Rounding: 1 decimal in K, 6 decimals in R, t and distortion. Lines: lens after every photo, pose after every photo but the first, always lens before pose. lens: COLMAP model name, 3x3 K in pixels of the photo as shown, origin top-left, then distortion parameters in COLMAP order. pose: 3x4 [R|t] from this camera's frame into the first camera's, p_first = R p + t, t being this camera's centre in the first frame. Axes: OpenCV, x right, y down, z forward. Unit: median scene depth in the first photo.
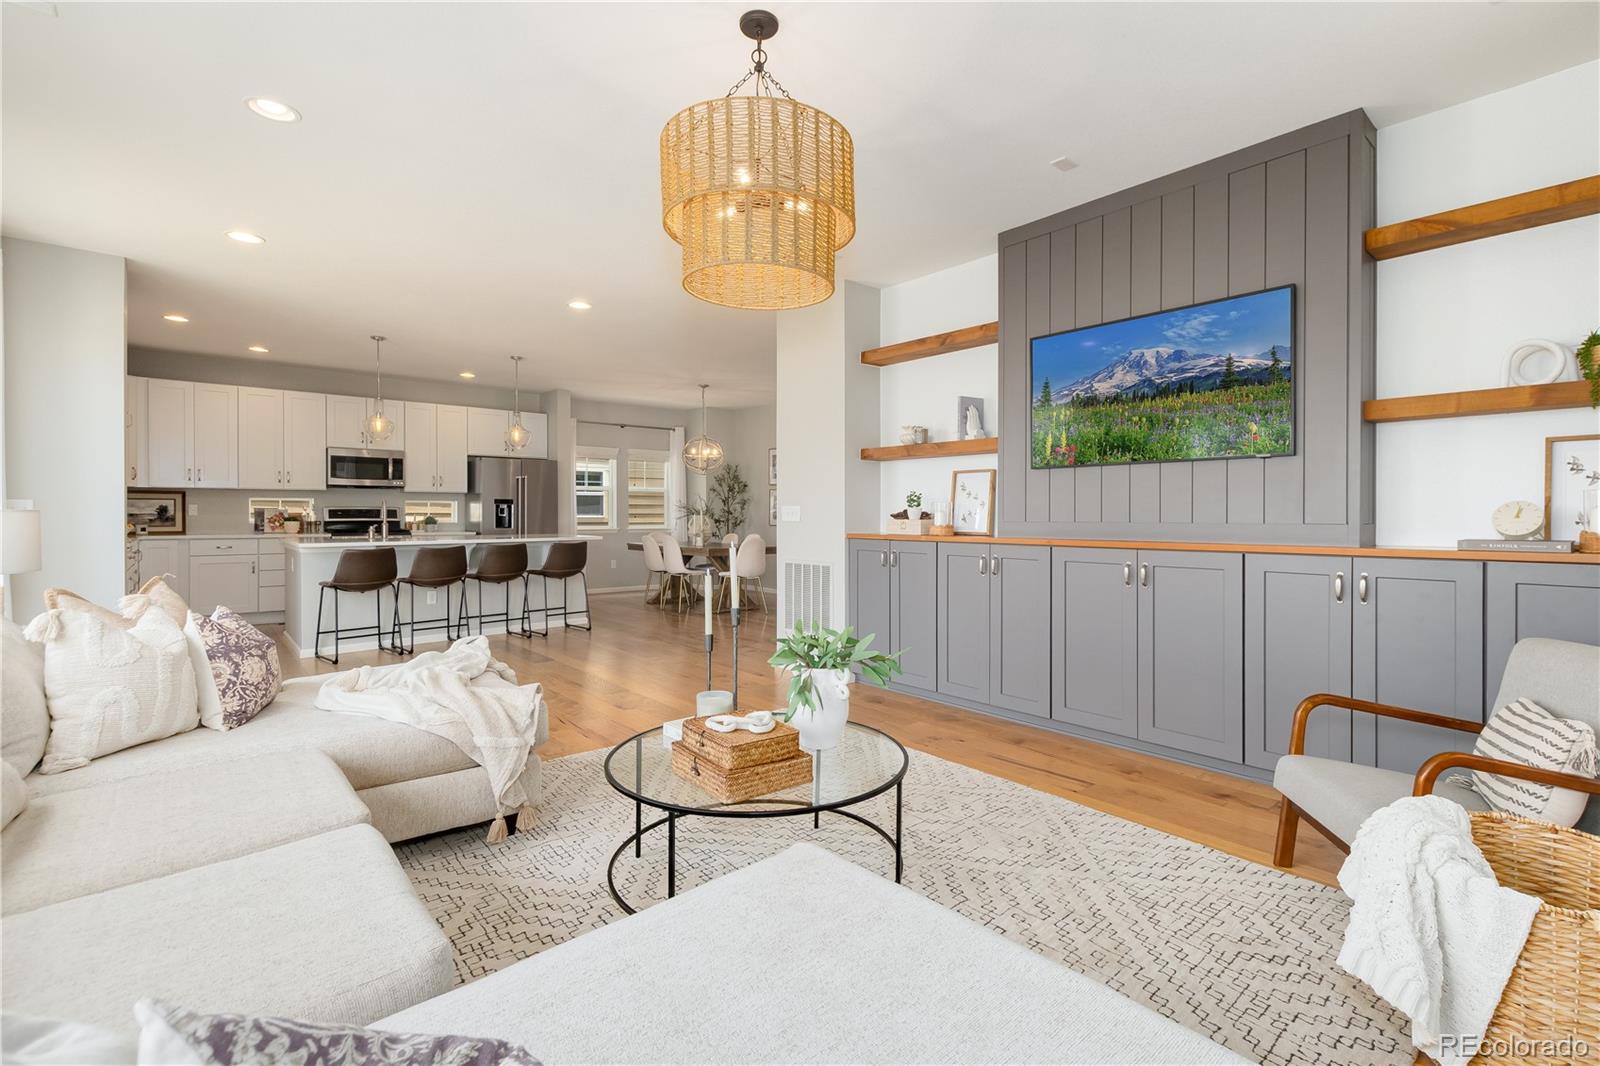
lens RADIAL K [[722.4, 0, 817.3], [0, 722.4, 523.9], [0, 0, 1]] dist [0.007140, -0.001336]
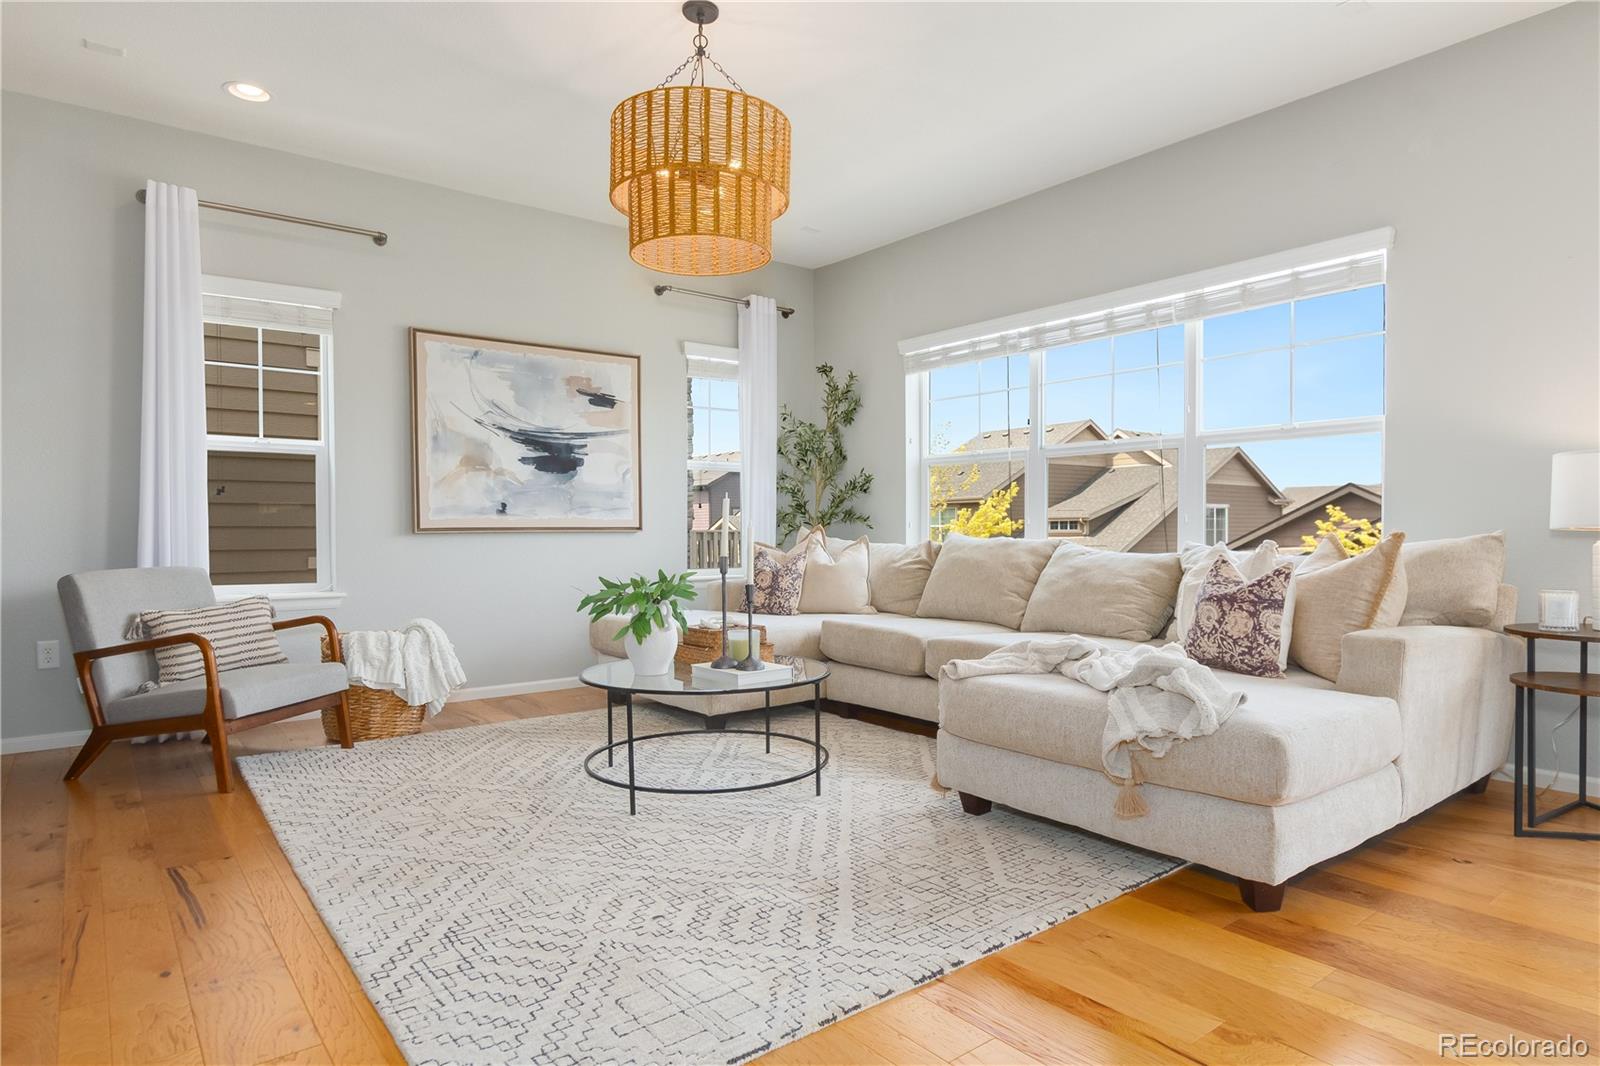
lens RADIAL K [[908.9, 0, 814.9], [0, 908.9, 545.3], [0, 0, 1]] dist [-0.003002, -0.001734]
pose [[-0.999022, 0.002194, 0.044161, -0.090865], [0.003564, 0.999514, 0.030969, 0.018413], [-0.044072, 0.031096, -0.998544, 0.692591]]
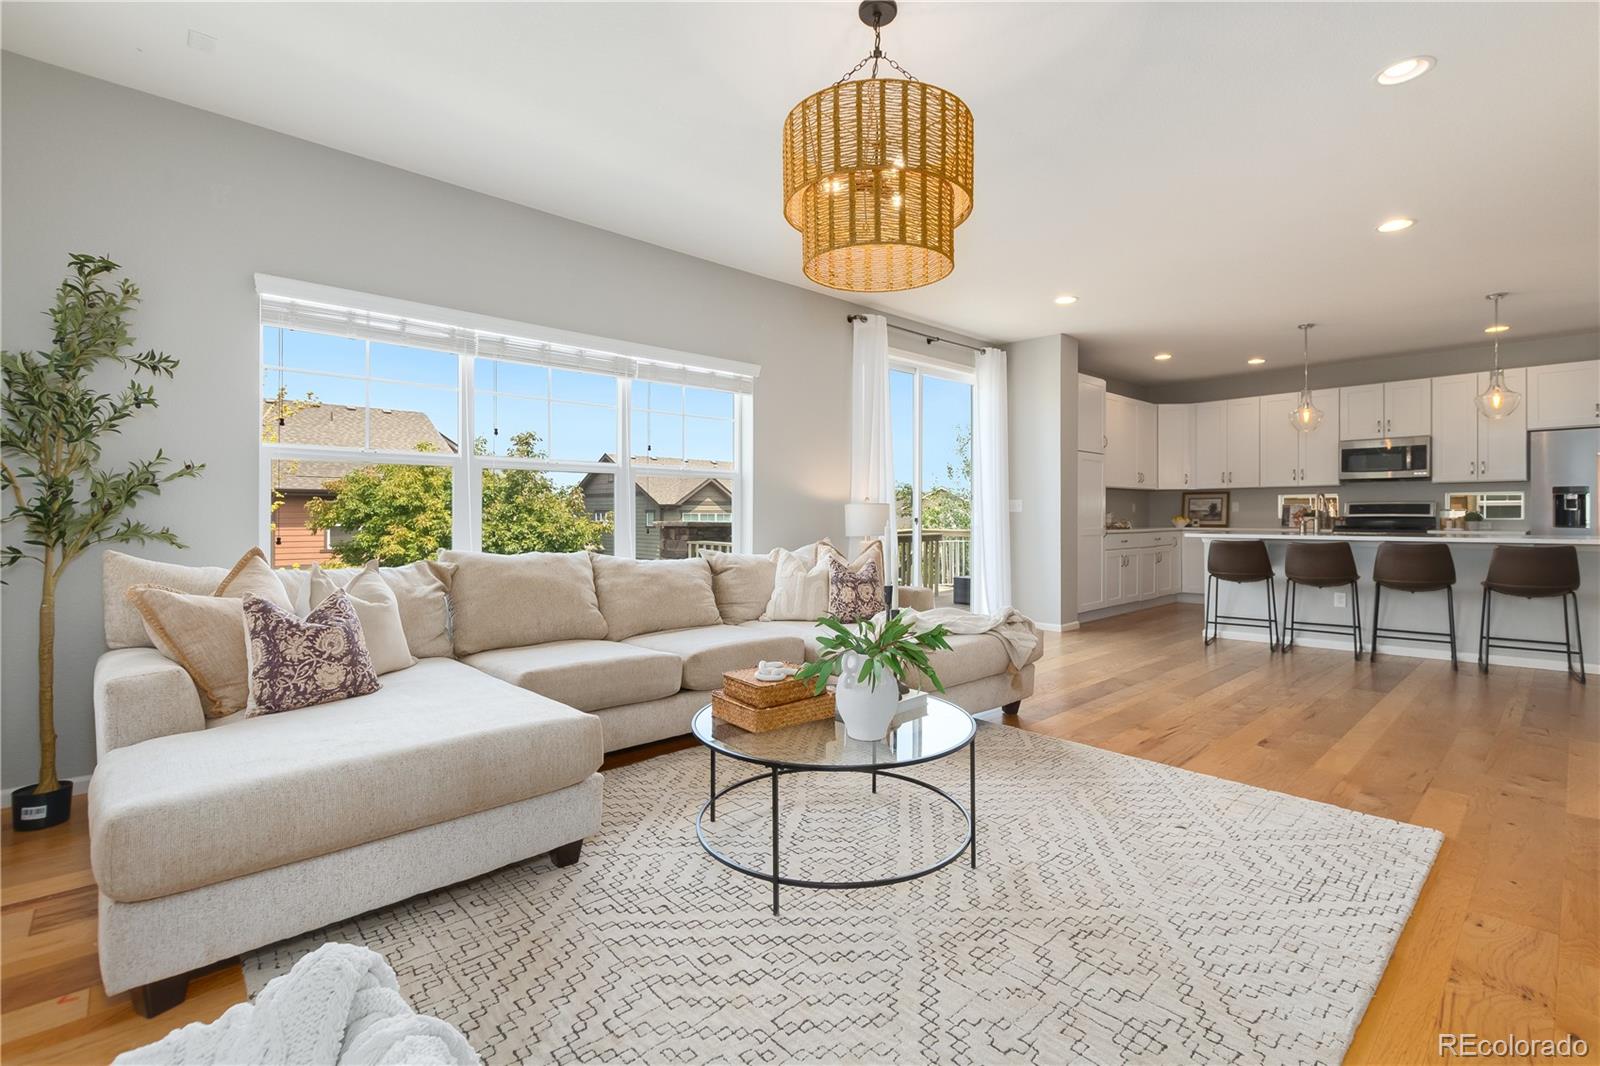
lens RADIAL K [[733.6, 0, 817.0], [0, 733.6, 507.2], [0, 0, 1]] dist [0.005800, -0.003370]
pose [[0.045441, -0.013184, -0.998880, 0.274232], [-0.016058, 0.999774, -0.013927, 0.008204], [0.998838, 0.016673, 0.045219, 0.257382]]
